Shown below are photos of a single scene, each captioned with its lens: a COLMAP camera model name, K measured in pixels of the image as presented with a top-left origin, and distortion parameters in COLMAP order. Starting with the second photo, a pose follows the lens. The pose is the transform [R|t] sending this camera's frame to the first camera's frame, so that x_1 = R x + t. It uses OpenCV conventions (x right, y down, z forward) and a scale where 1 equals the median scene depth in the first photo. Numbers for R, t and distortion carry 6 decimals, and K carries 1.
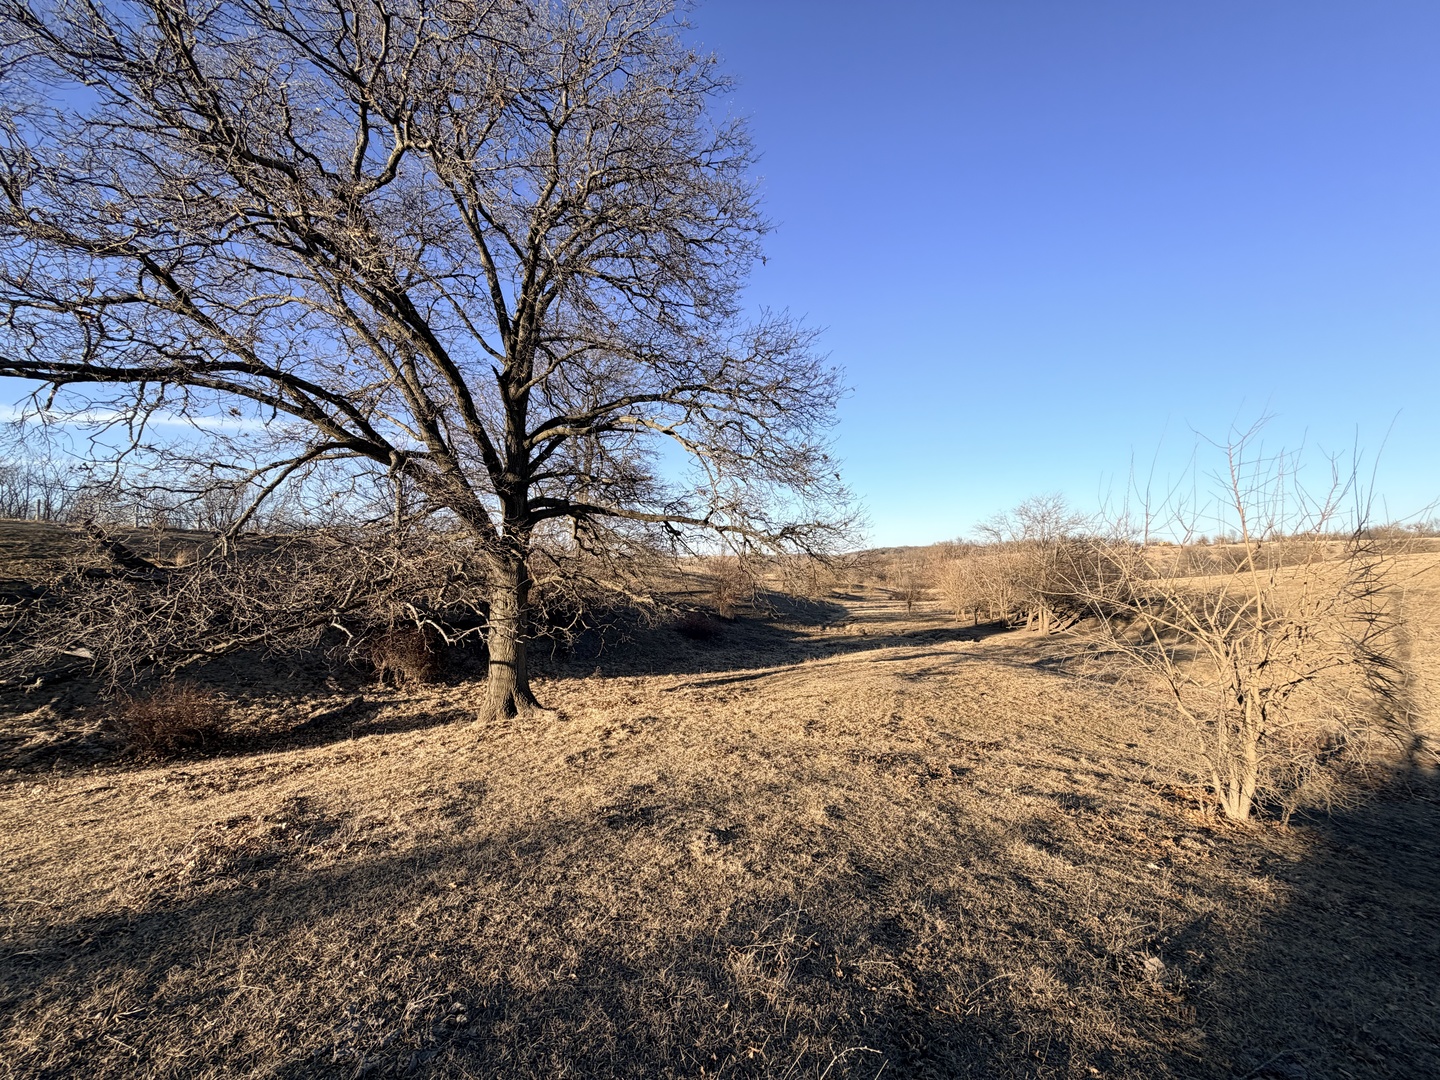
lens RADIAL K [[575.8, 0, 720.0], [0, 575.8, 540.0], [0, 0, 1]] dist [-0.000156, -0.000010]
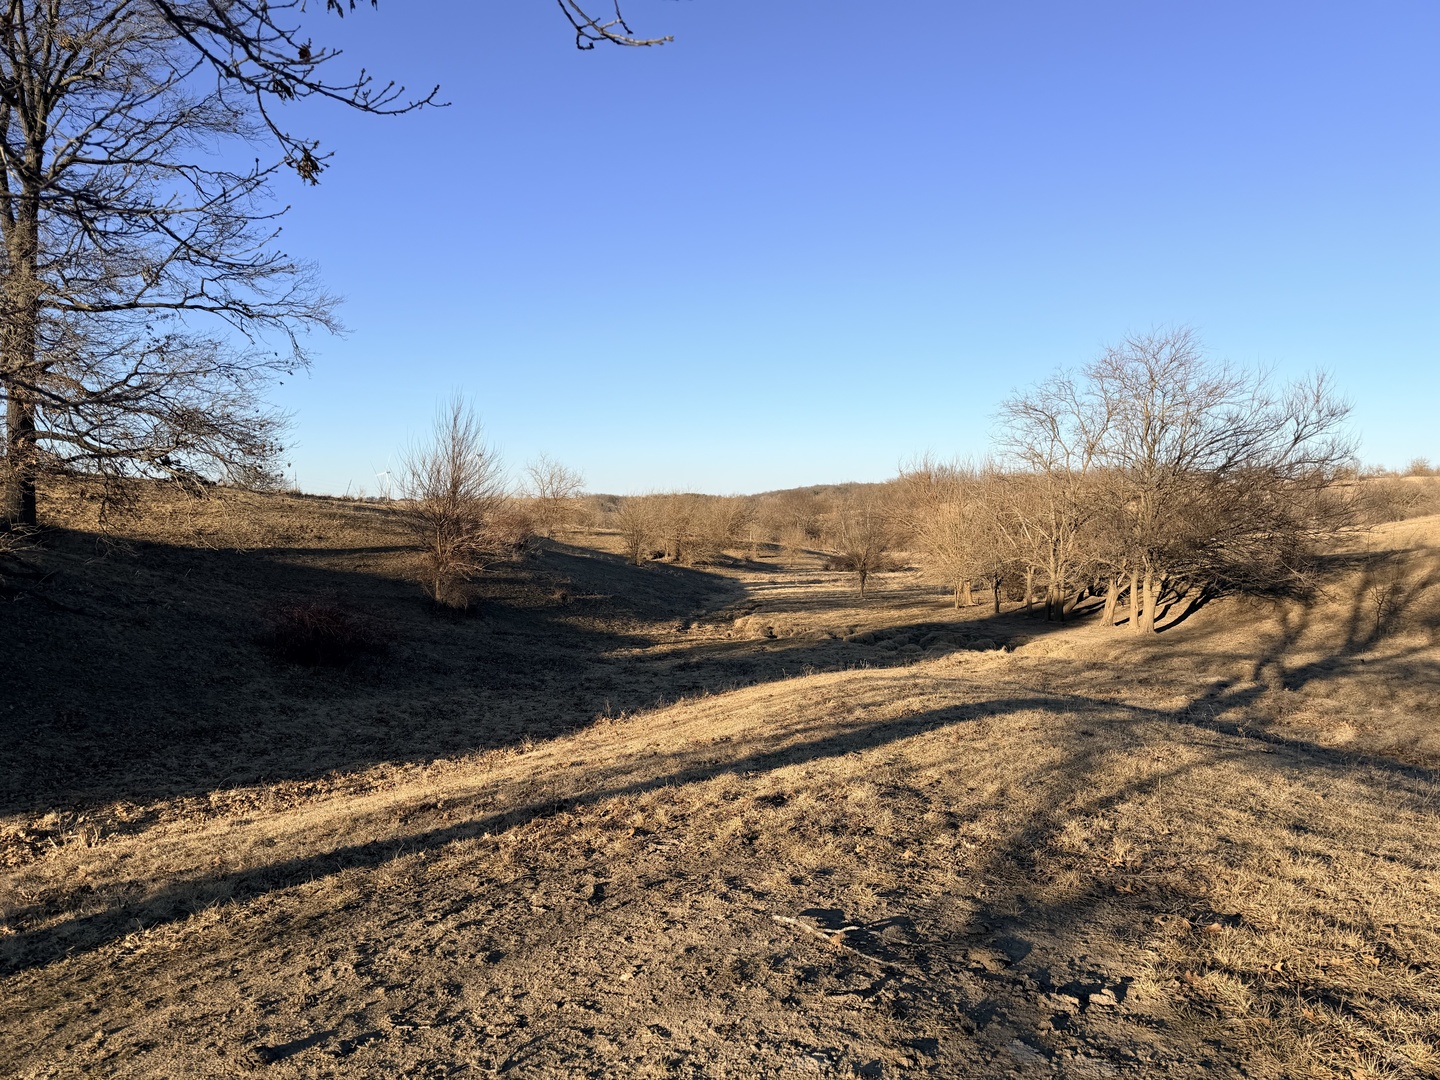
lens RADIAL K [[1003.1, 0, 720.0], [0, 1003.1, 540.0], [0, 0, 1]] dist [-0.000361, -0.000599]
pose [[0.983663, -0.000488, 0.180018, 0.060332], [-0.011737, 0.997695, 0.066837, 0.030261], [-0.179636, -0.067857, 0.981390, 0.208092]]
